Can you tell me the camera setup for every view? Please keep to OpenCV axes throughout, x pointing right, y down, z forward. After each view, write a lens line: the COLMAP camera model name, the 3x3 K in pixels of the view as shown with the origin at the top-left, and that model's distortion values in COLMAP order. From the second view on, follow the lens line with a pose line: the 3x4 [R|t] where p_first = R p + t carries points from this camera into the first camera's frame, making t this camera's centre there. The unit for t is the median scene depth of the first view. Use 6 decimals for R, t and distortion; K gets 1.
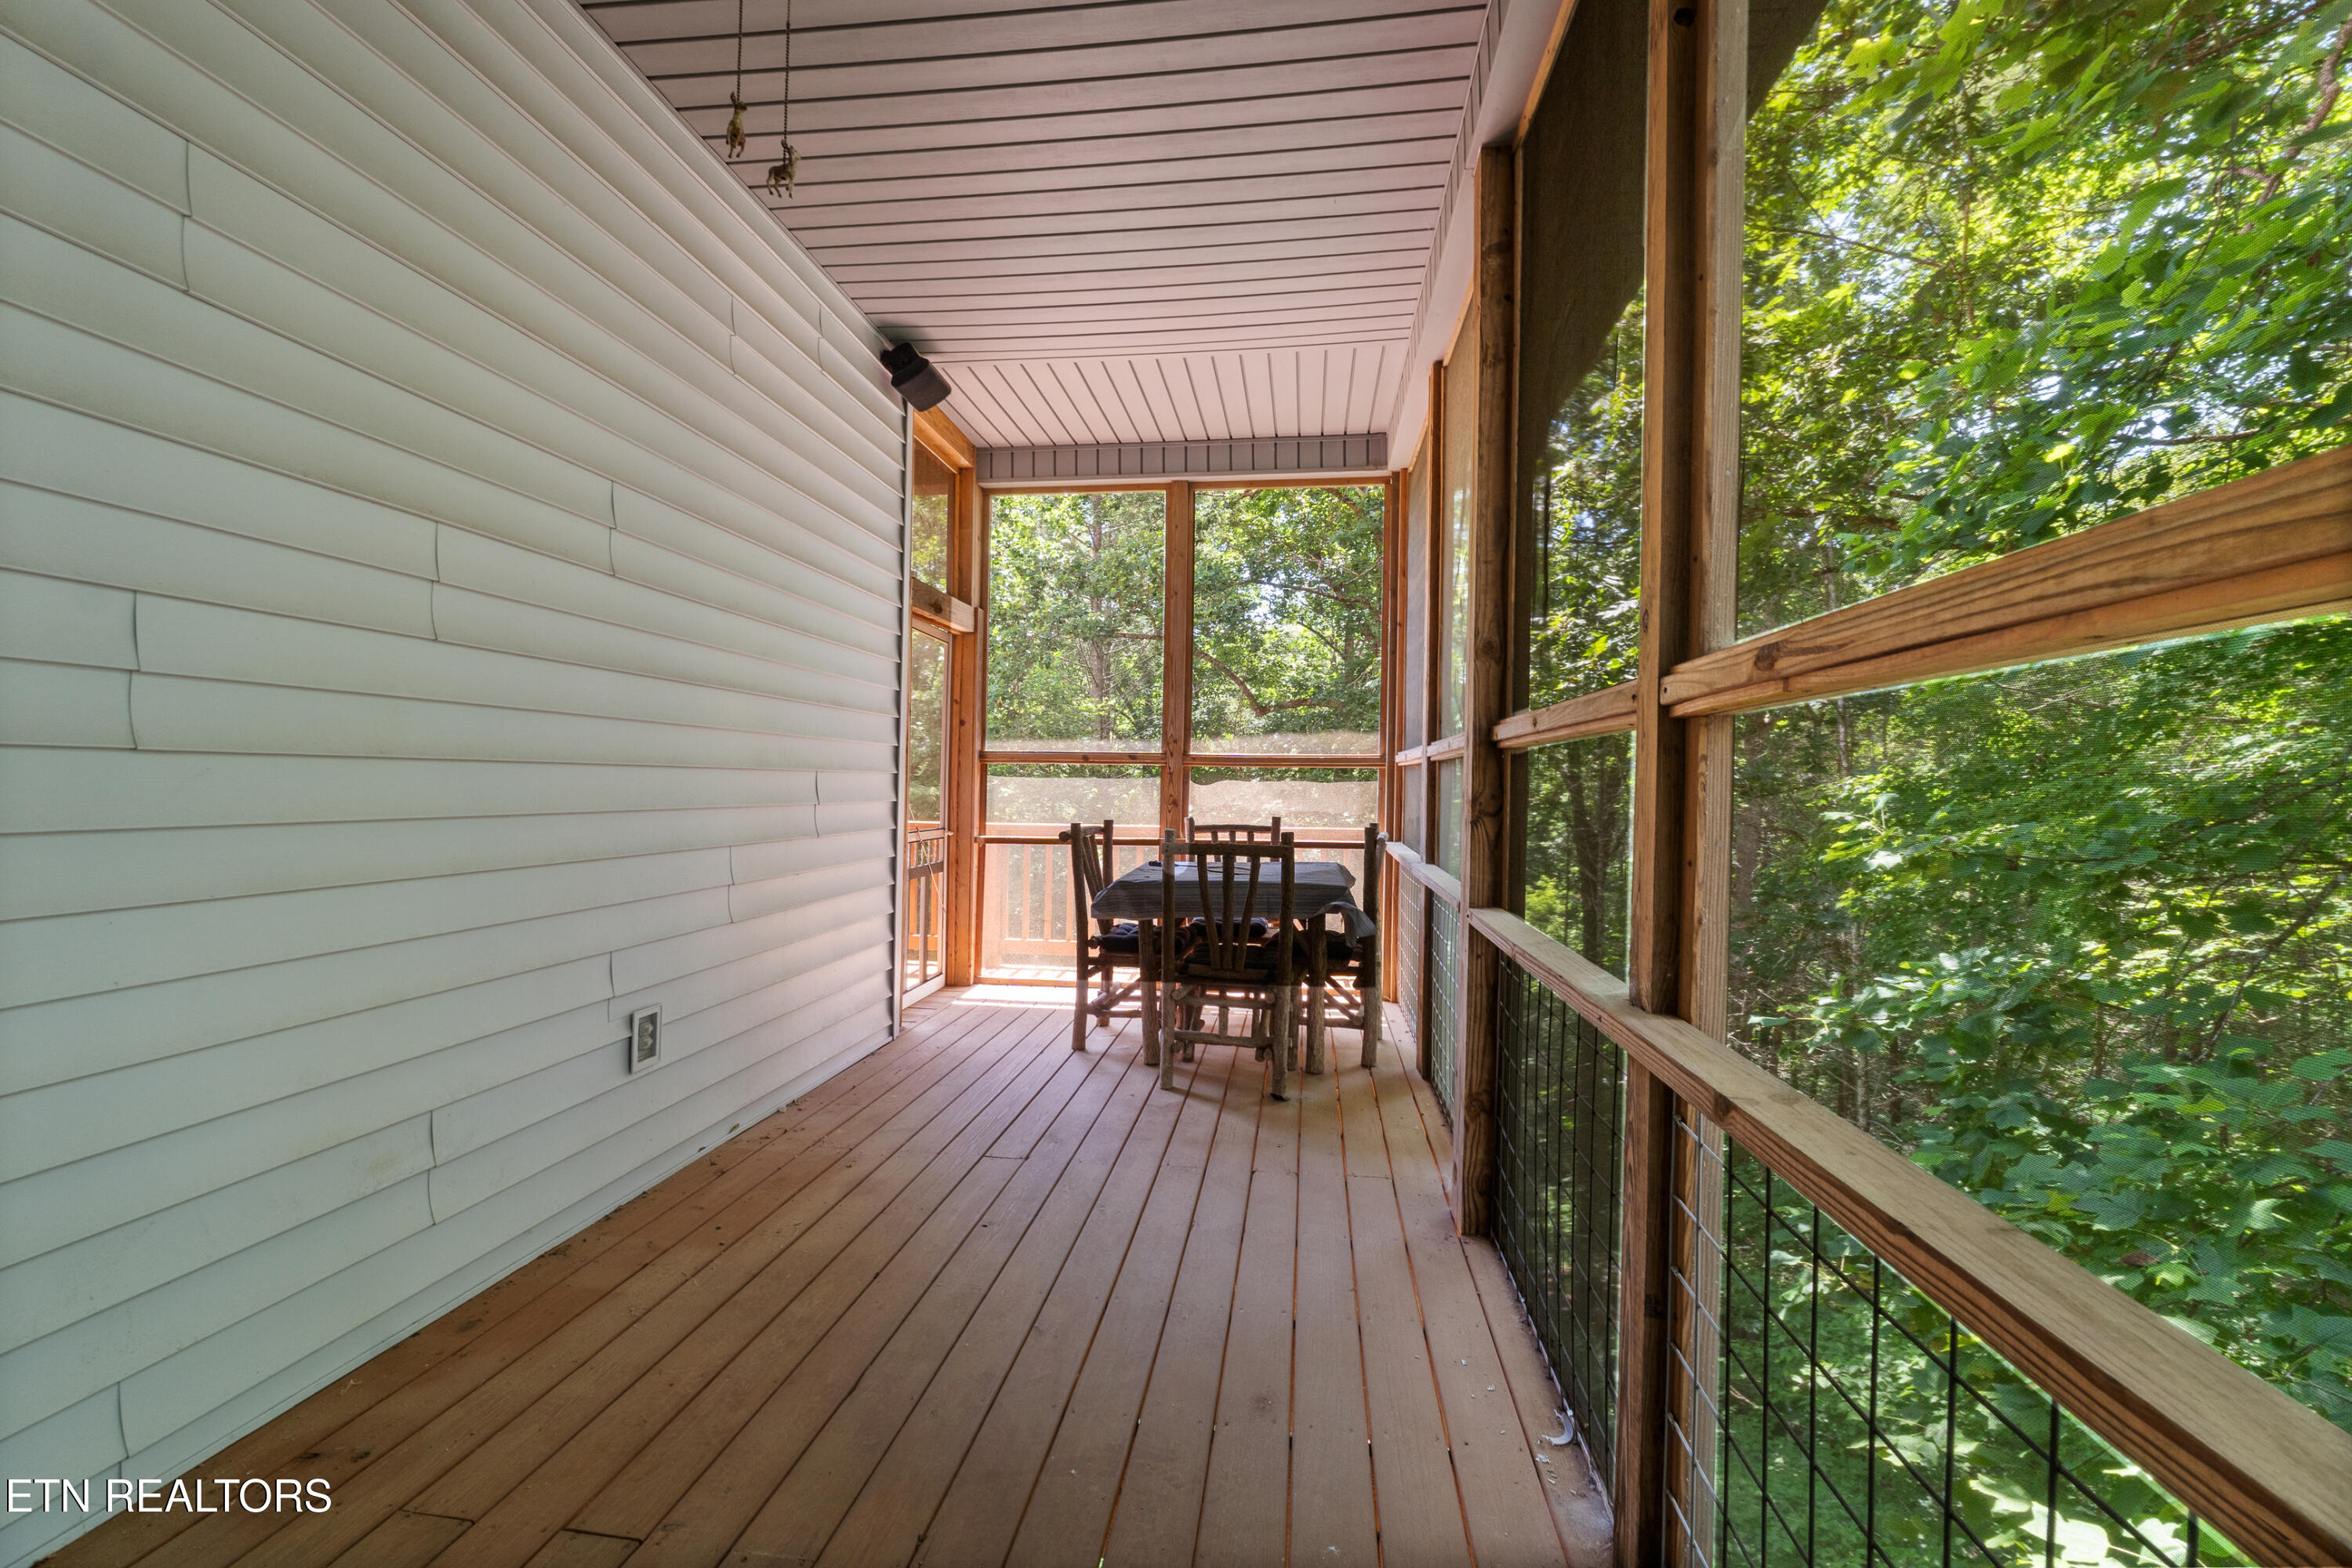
lens RADIAL K [[1009.7, 0, 1180.9], [0, 1009.7, 798.2], [0, 0, 1]] dist [-0.003951, -0.000762]
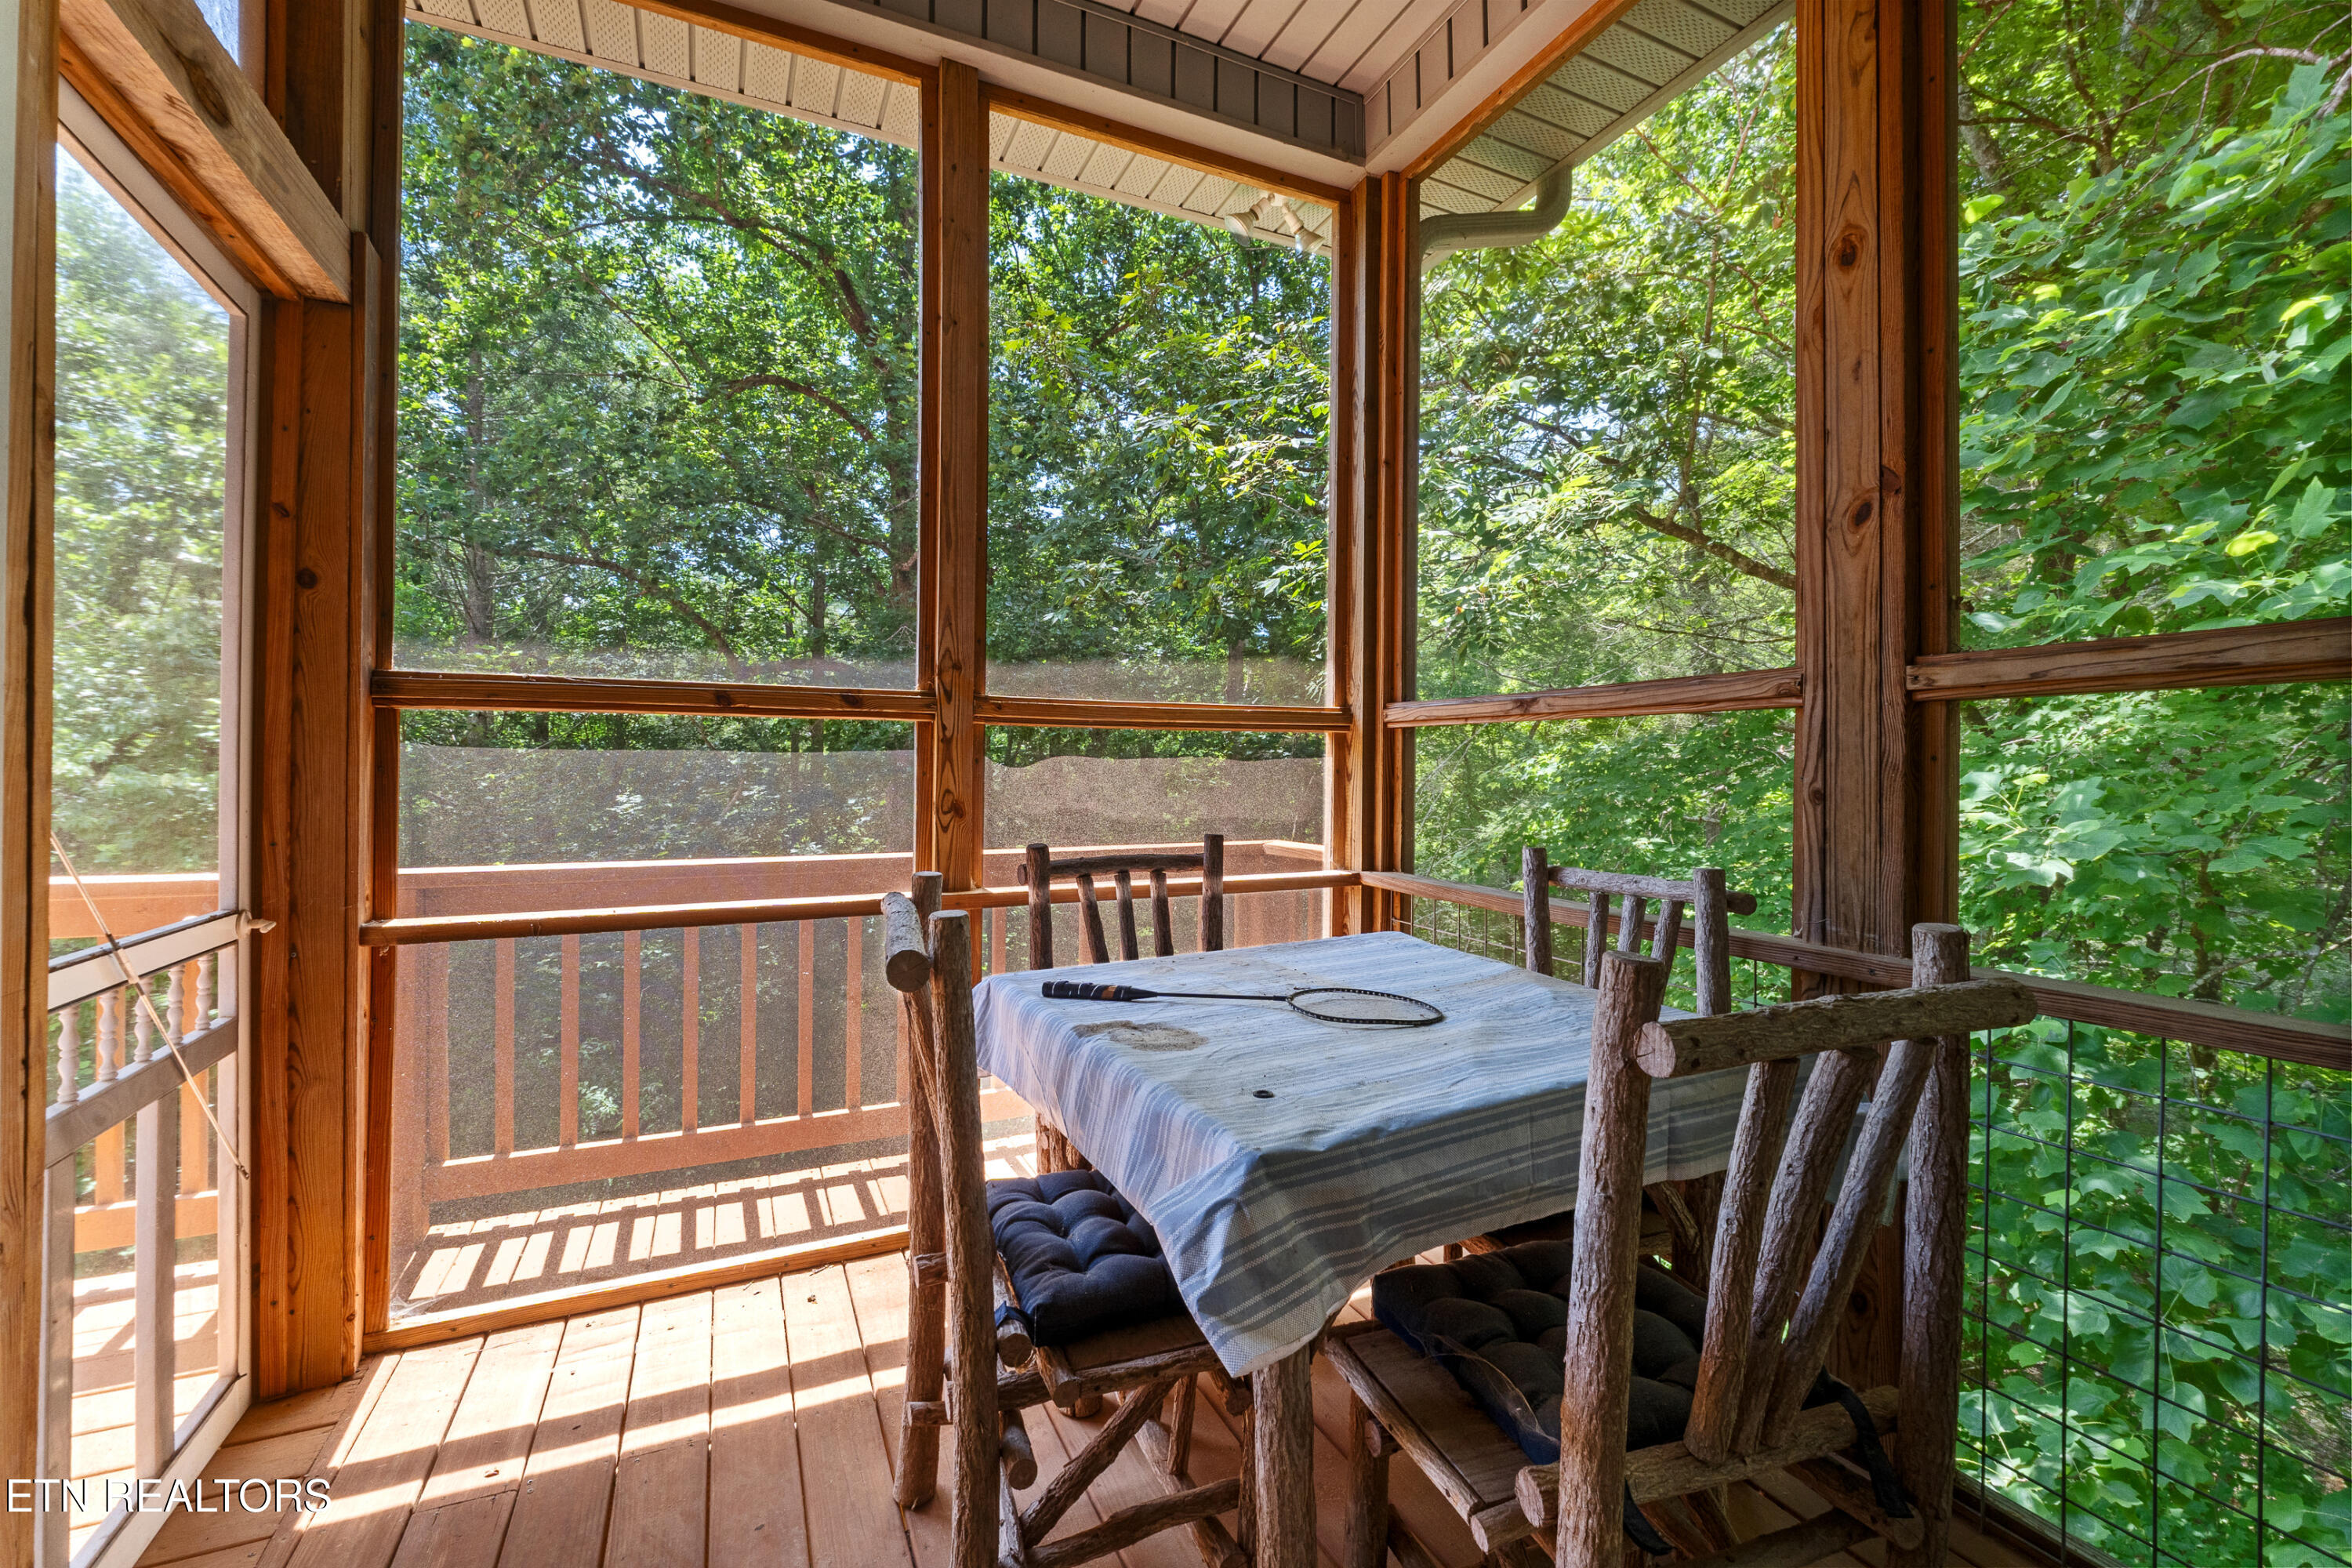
lens RADIAL K [[982.2, 0, 1176.0], [0, 982.2, 784.0], [0, 0, 1]] dist [-0.001119, -0.000122]
pose [[0.847403, -0.013224, 0.530785, -0.149600], [0.011497, 0.999912, 0.006557, -0.007362], [-0.530825, 0.000546, 0.847481, 0.590088]]
